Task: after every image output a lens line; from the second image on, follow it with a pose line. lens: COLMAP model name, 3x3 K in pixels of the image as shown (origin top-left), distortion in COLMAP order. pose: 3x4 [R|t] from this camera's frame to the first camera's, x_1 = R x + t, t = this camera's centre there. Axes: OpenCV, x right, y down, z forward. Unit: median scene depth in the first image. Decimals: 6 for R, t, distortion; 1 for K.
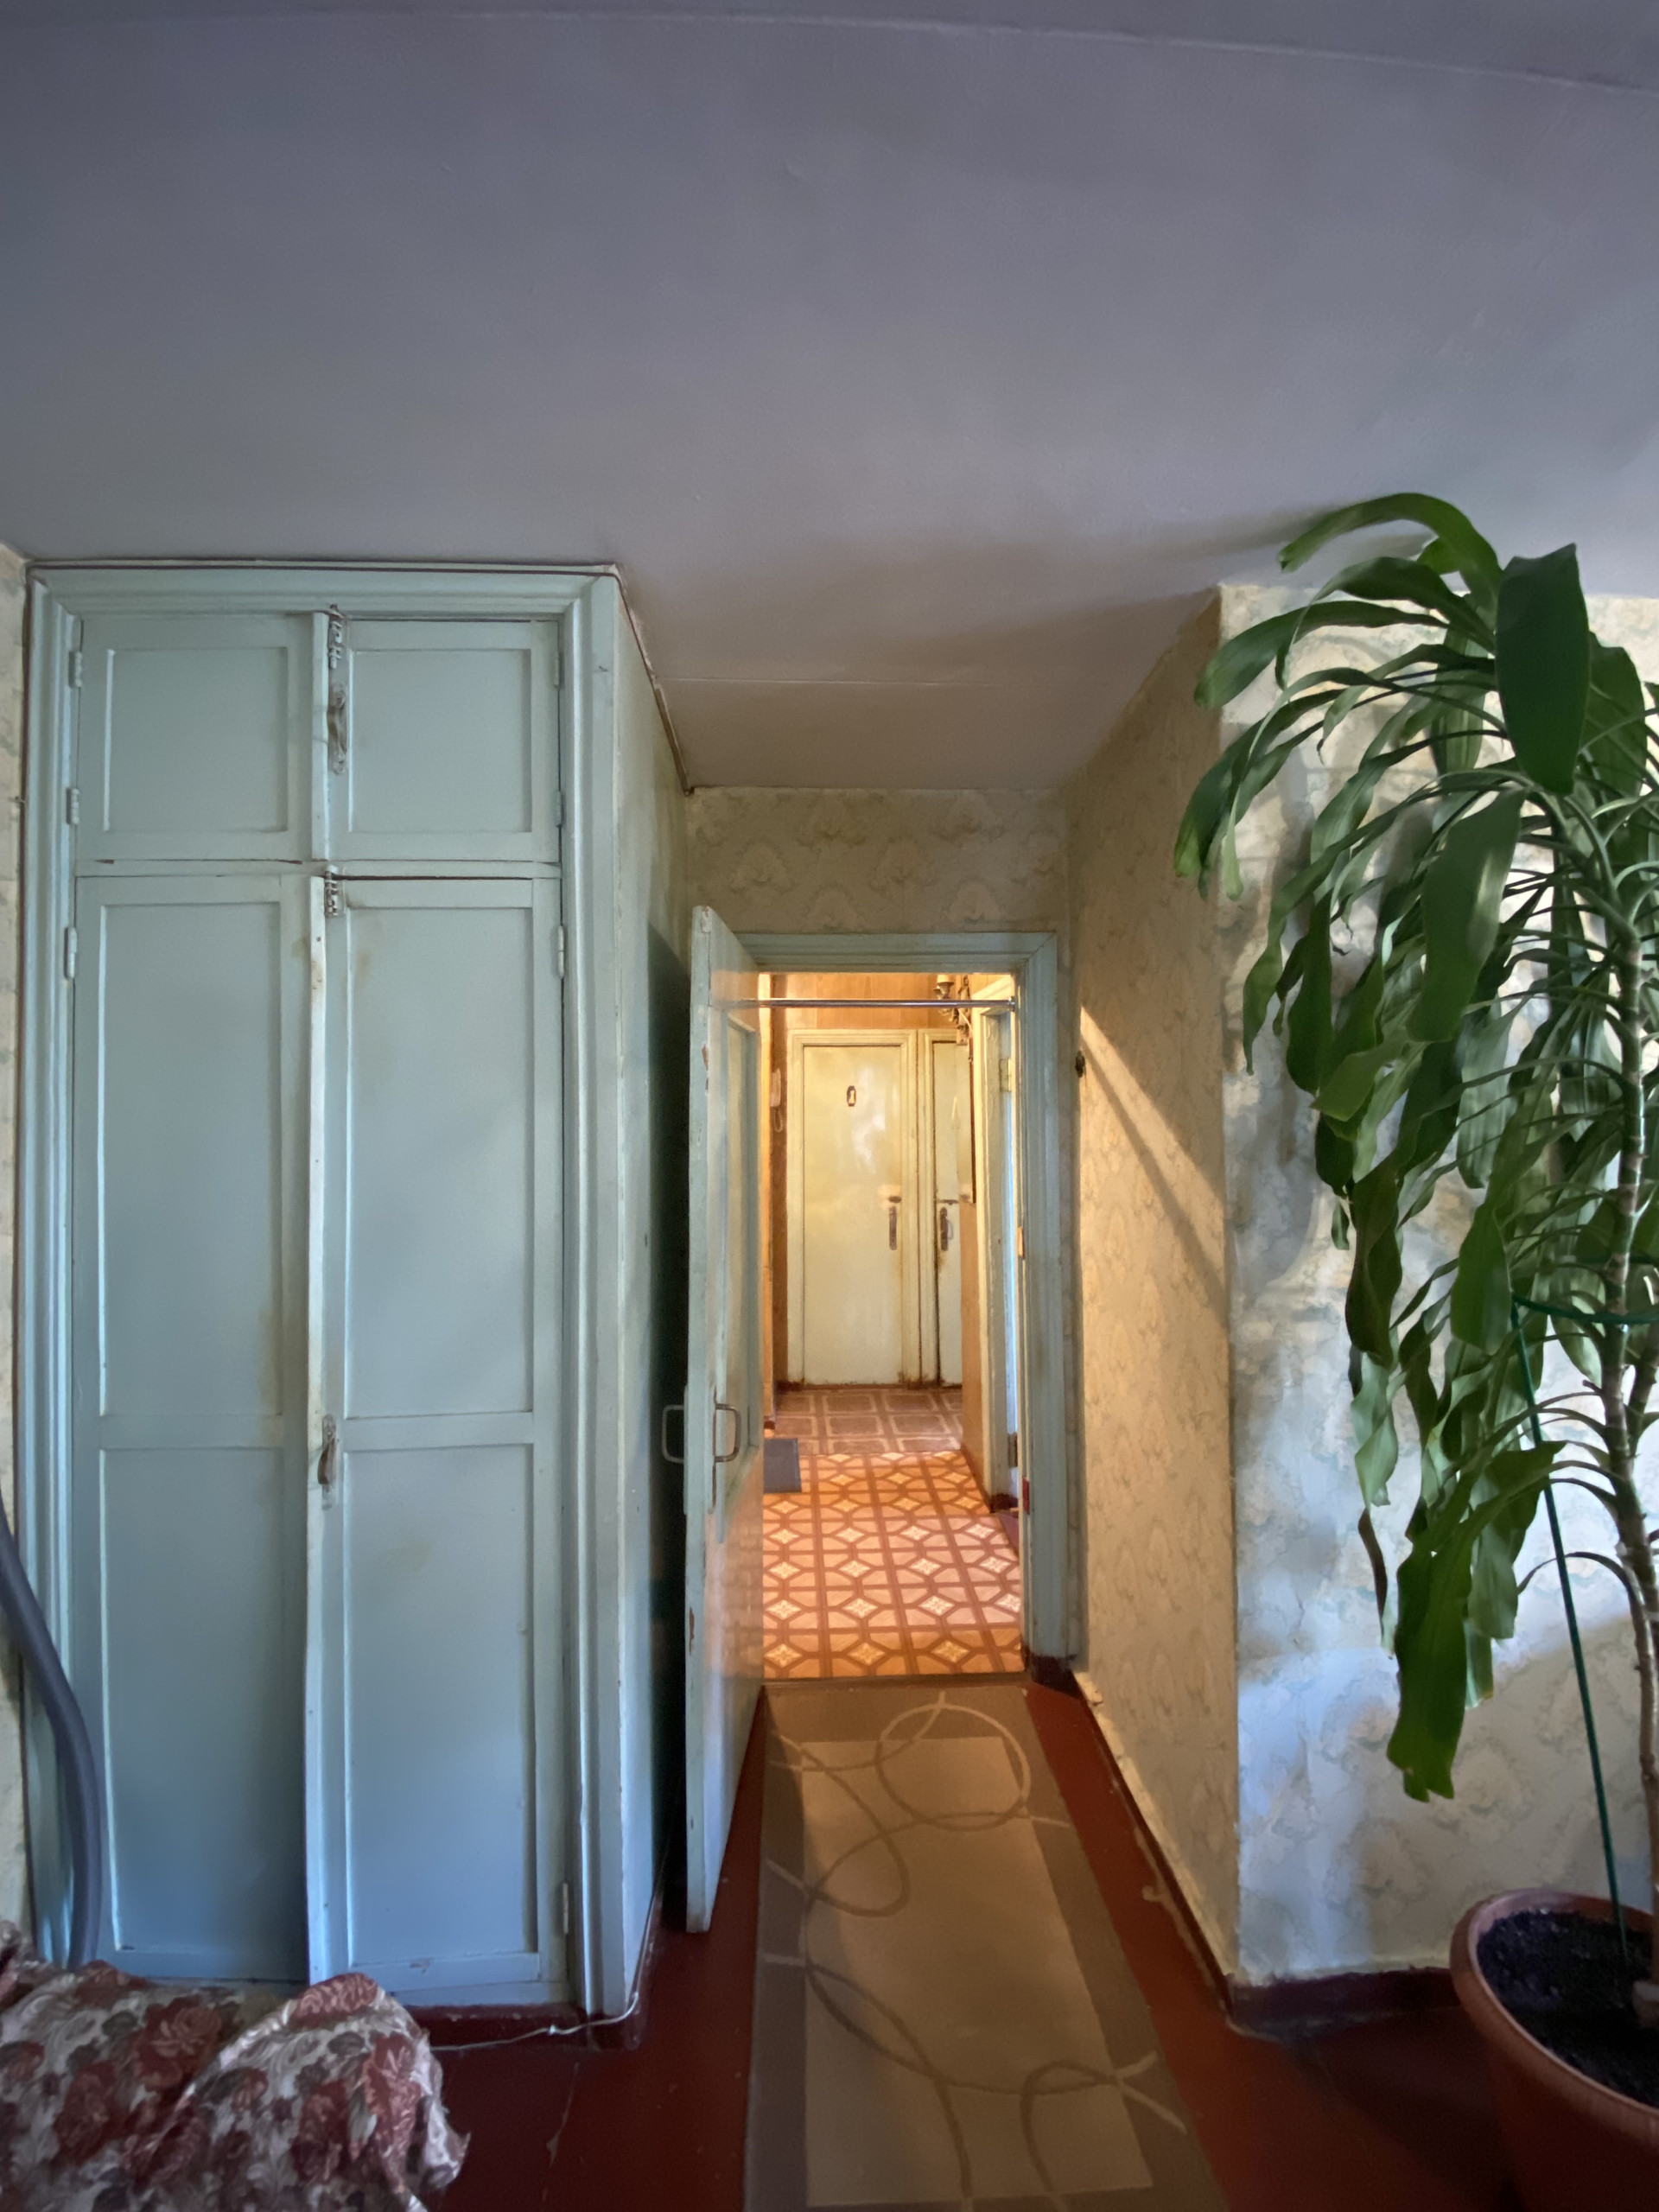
lens RADIAL K [[879.2, 0, 793.2], [0, 879.2, 1092.5], [0, 0, 1]] dist [-0.013020, -0.004636]
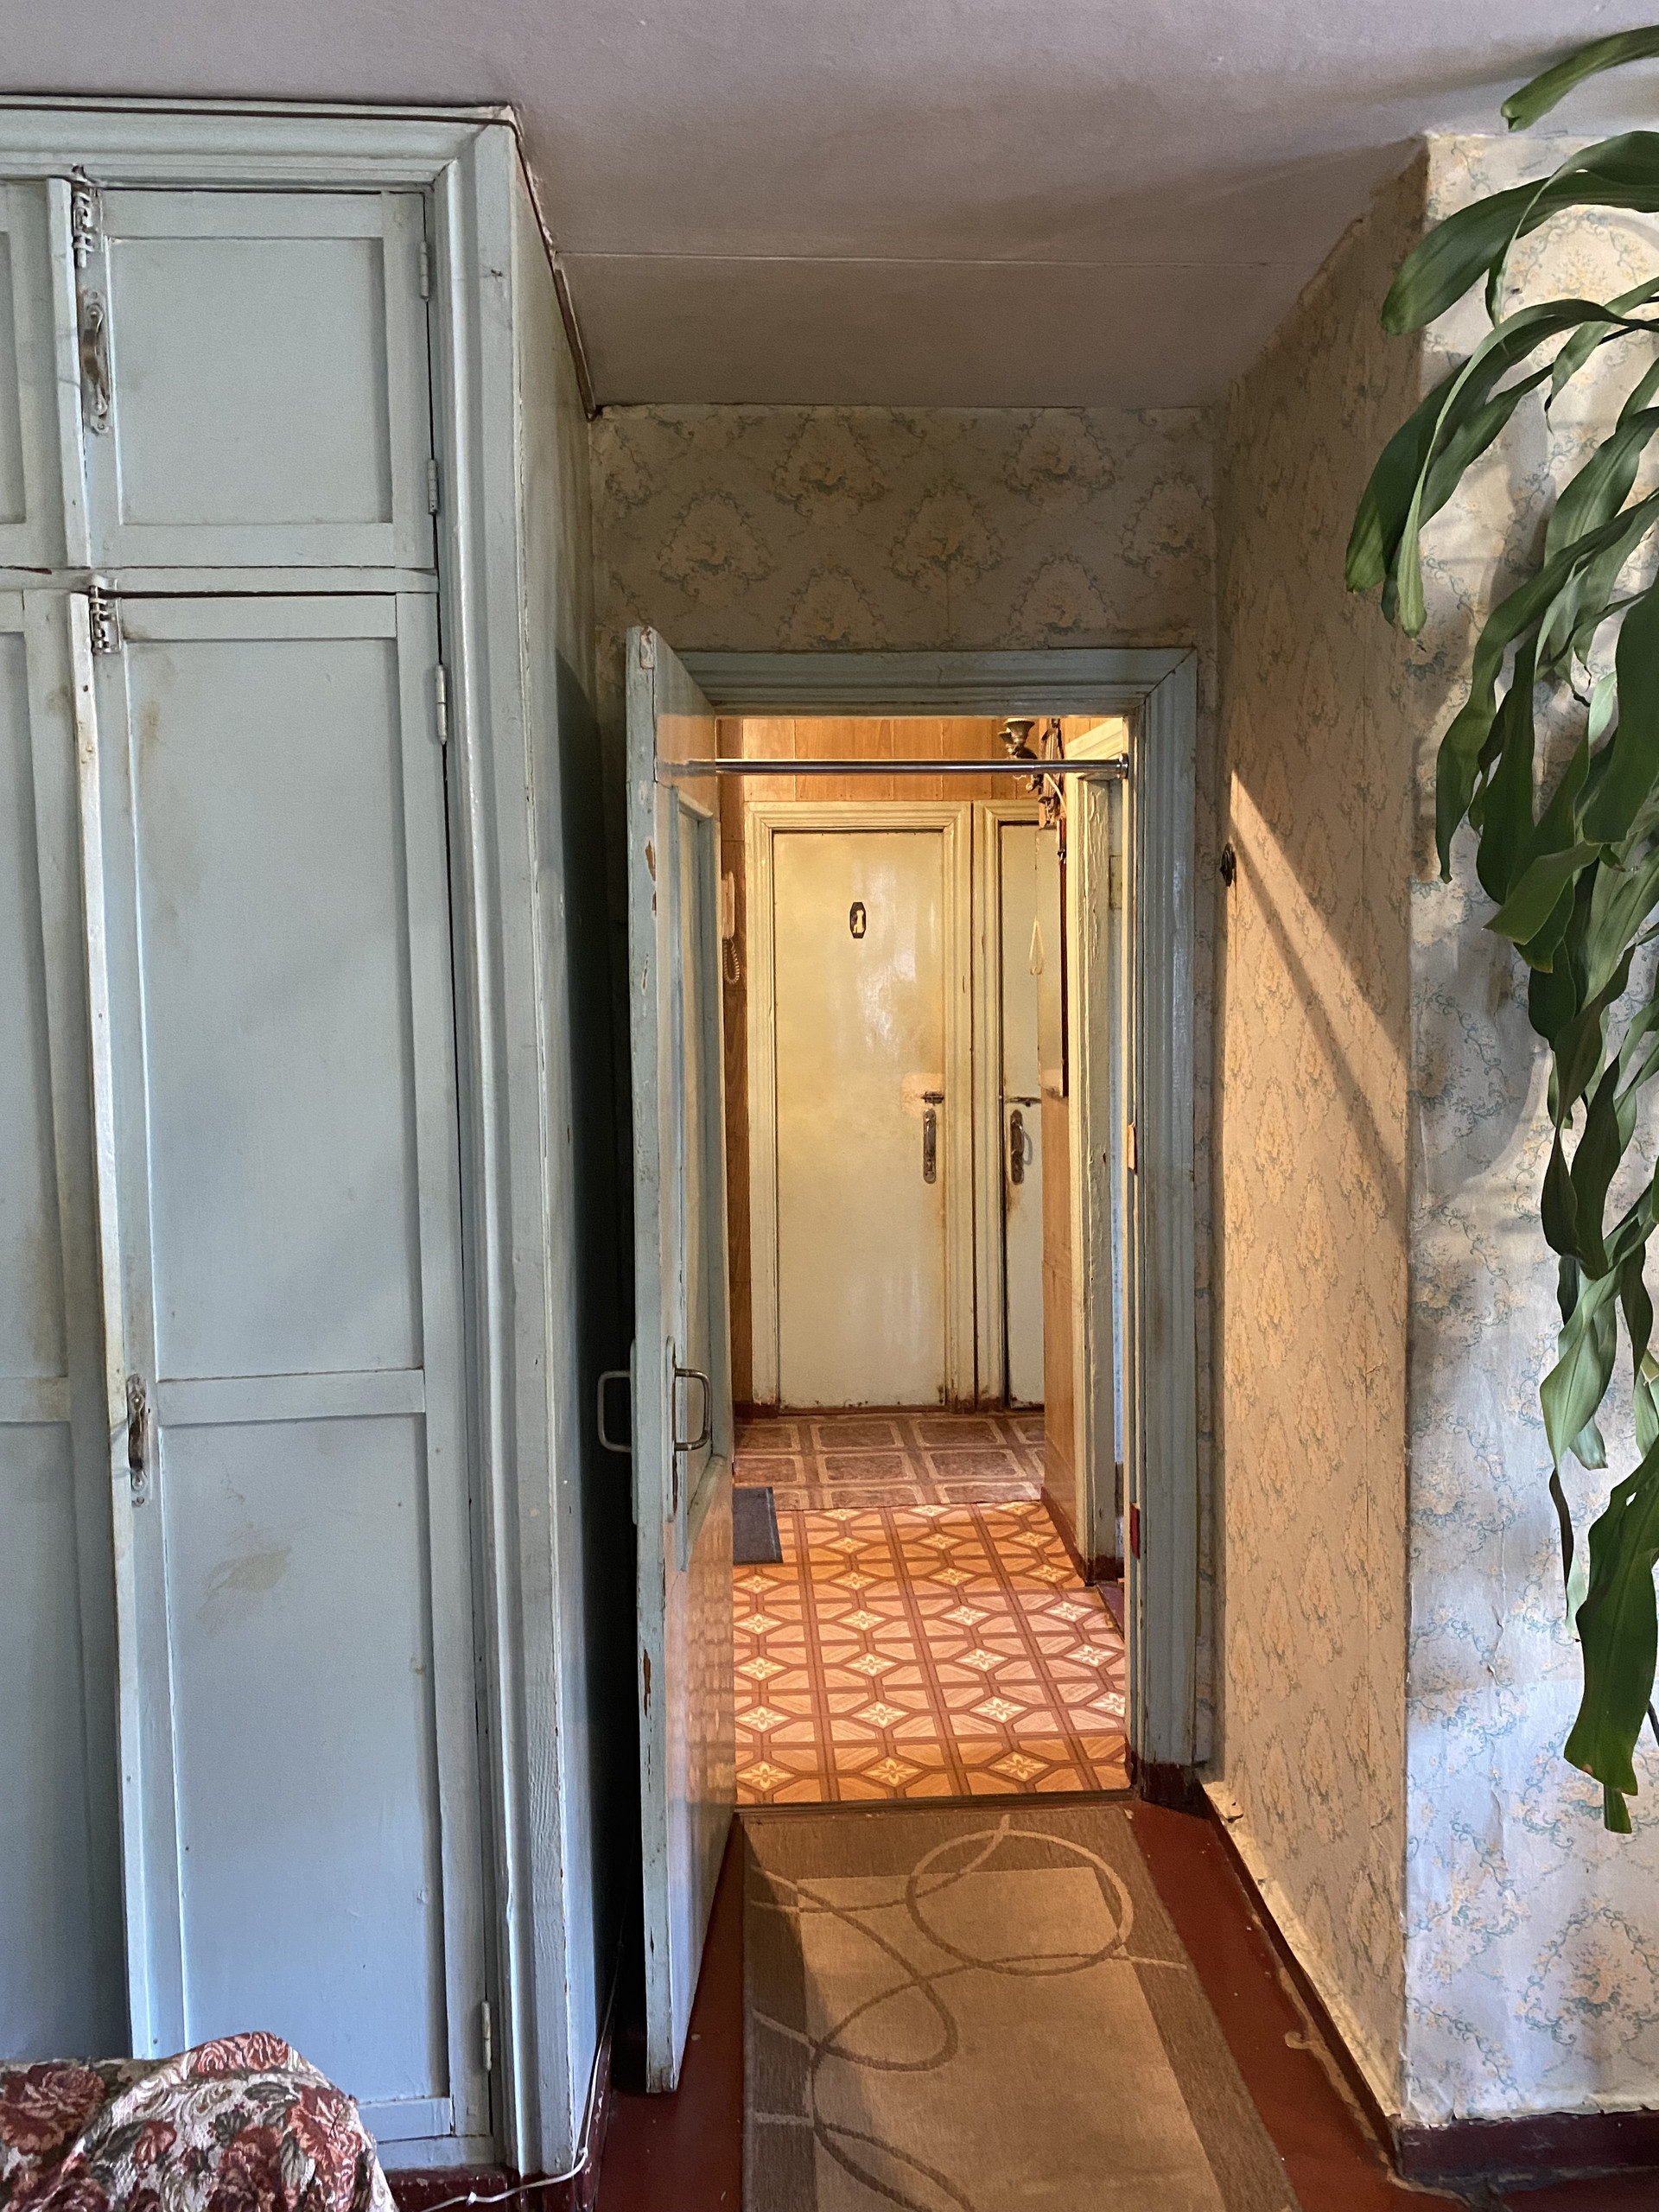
lens RADIAL K [[1674.7, 0, 800.3], [0, 1674.7, 1059.1], [0, 0, 1]] dist [-0.011660, 0.009873]
pose [[0.999272, -0.010004, 0.036803, -0.038065], [0.006810, 0.996281, 0.085898, 0.002320], [-0.037526, -0.085585, 0.995624, -0.301546]]
